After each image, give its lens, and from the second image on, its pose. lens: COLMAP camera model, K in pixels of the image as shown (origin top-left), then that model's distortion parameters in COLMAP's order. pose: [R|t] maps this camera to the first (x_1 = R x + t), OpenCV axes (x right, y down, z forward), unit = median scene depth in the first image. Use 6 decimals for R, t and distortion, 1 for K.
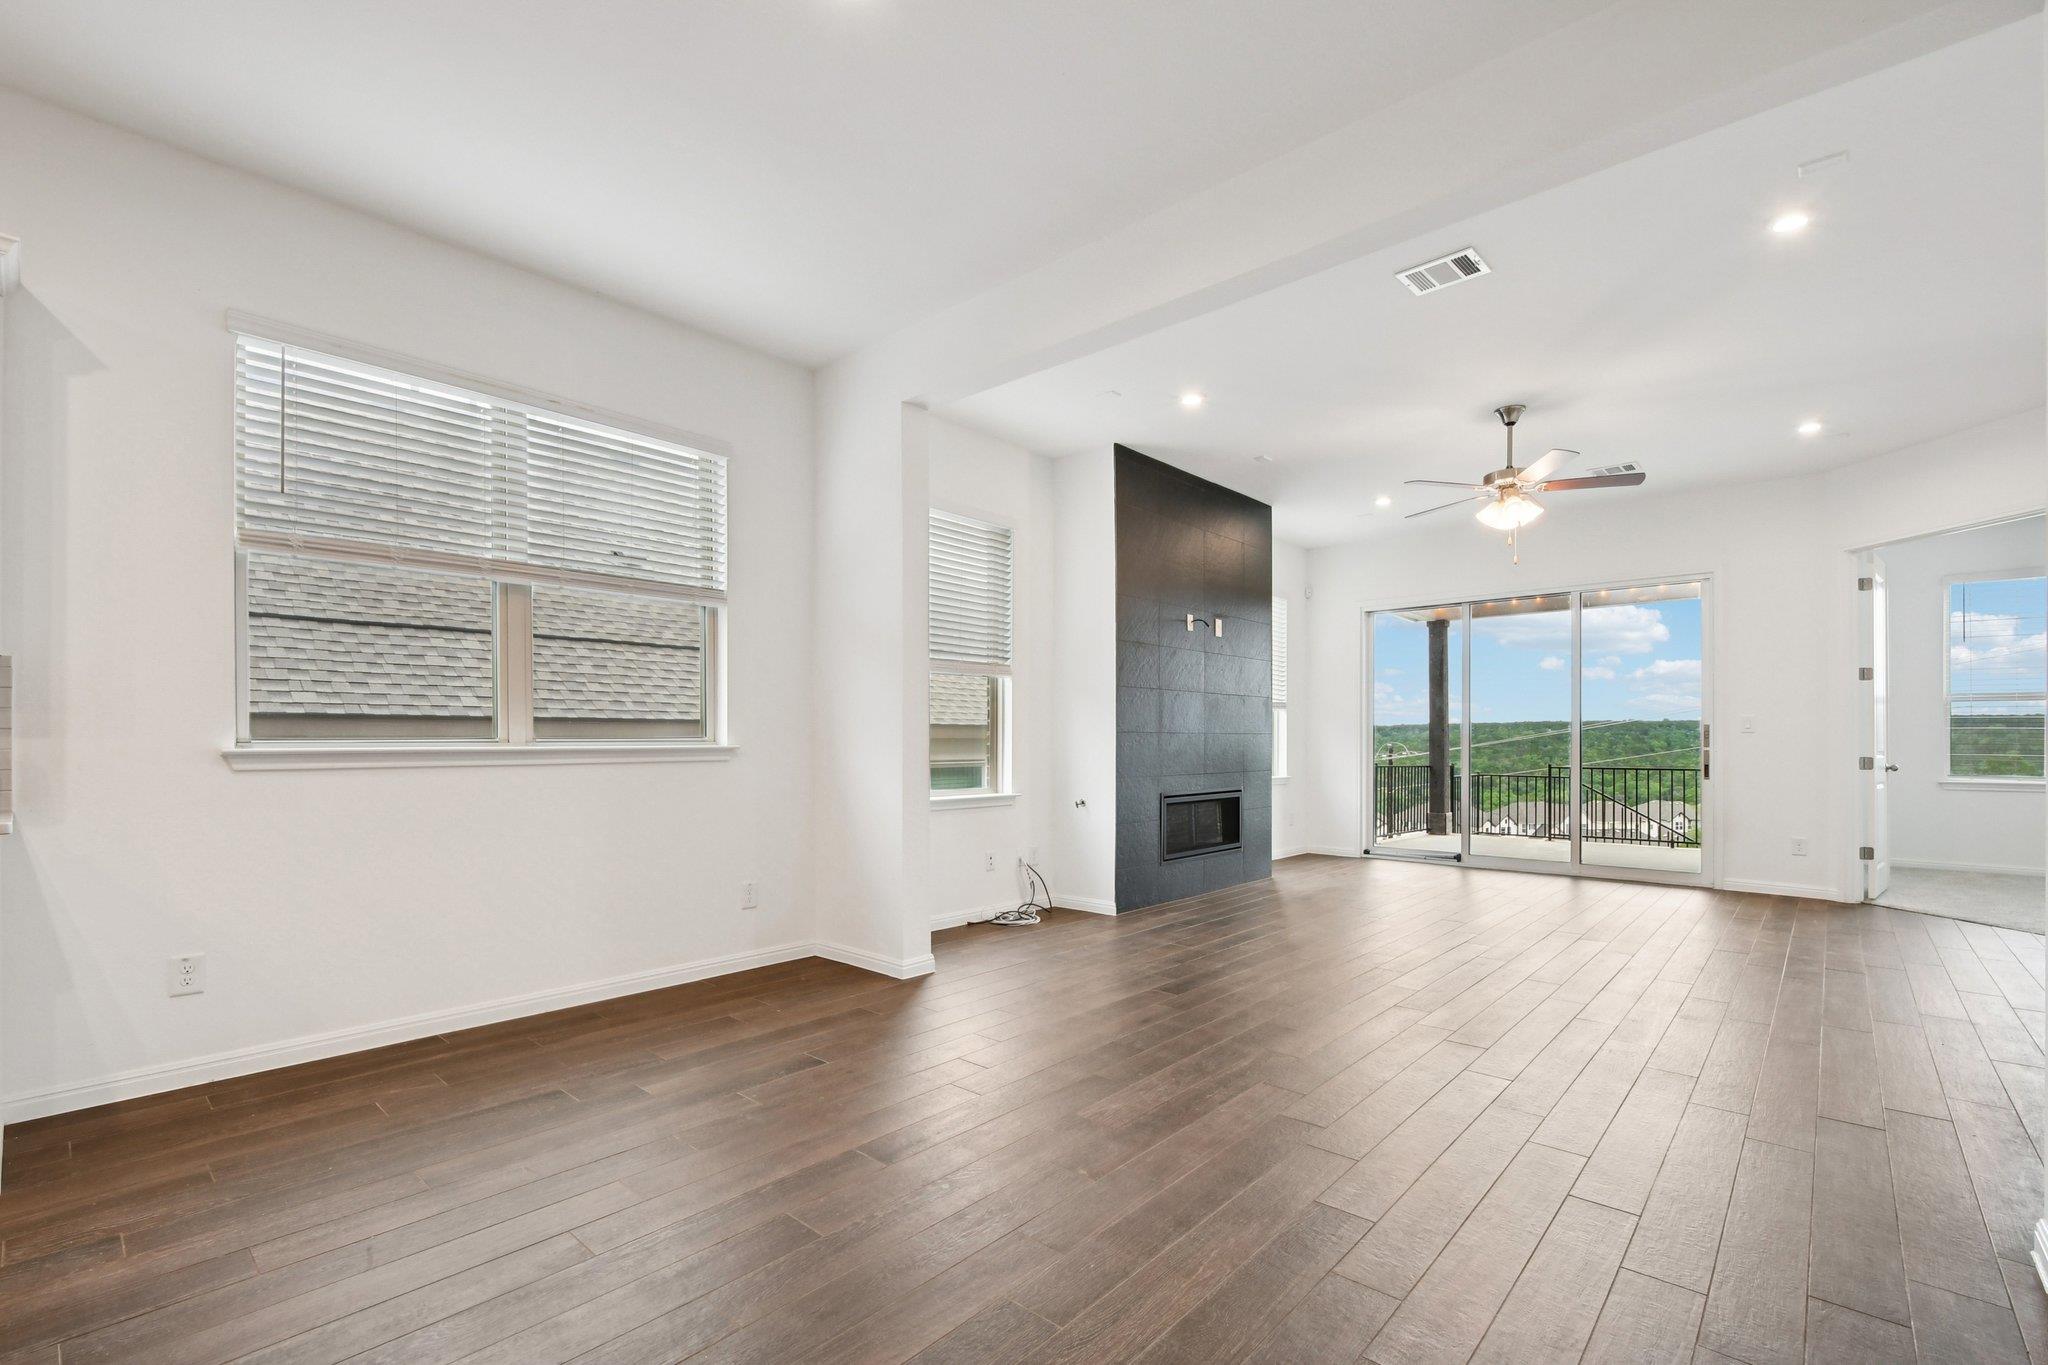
lens RADIAL K [[909.9, 0, 1019.2], [0, 909.9, 736.0], [0, 0, 1]] dist [0.000022, -0.000381]
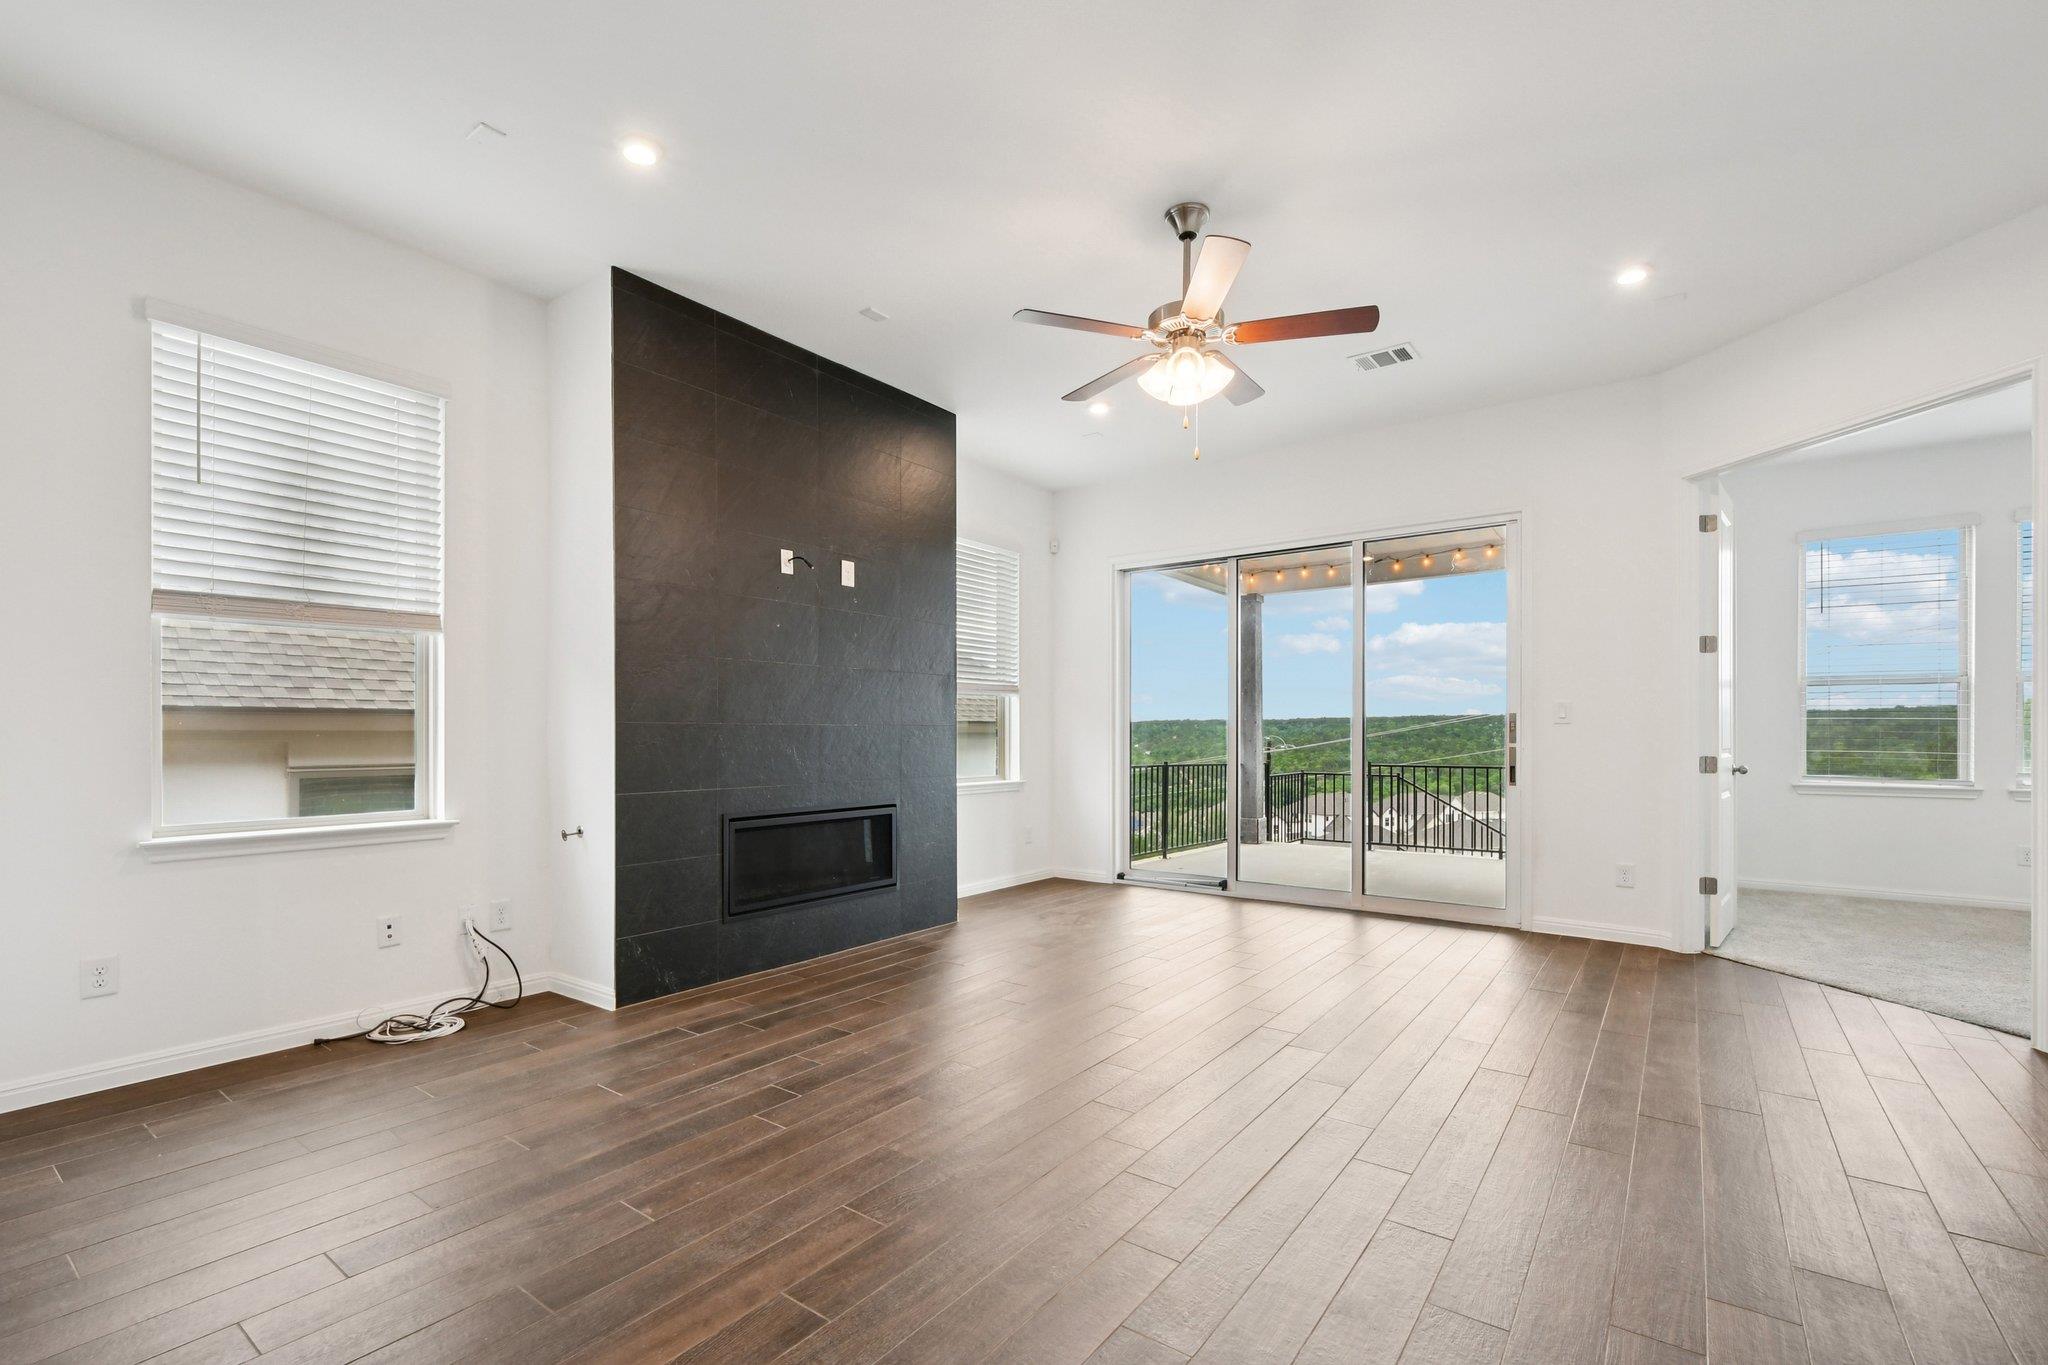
lens RADIAL K [[908.3, 0, 1005.1], [0, 908.3, 736.7], [0, 0, 1]] dist [0.000202, -0.000373]
pose [[0.996152, -0.001483, 0.087634, 0.286450], [0.000818, 0.999971, 0.007621, 0.000938], [-0.087643, -0.007520, 0.996124, 0.303414]]
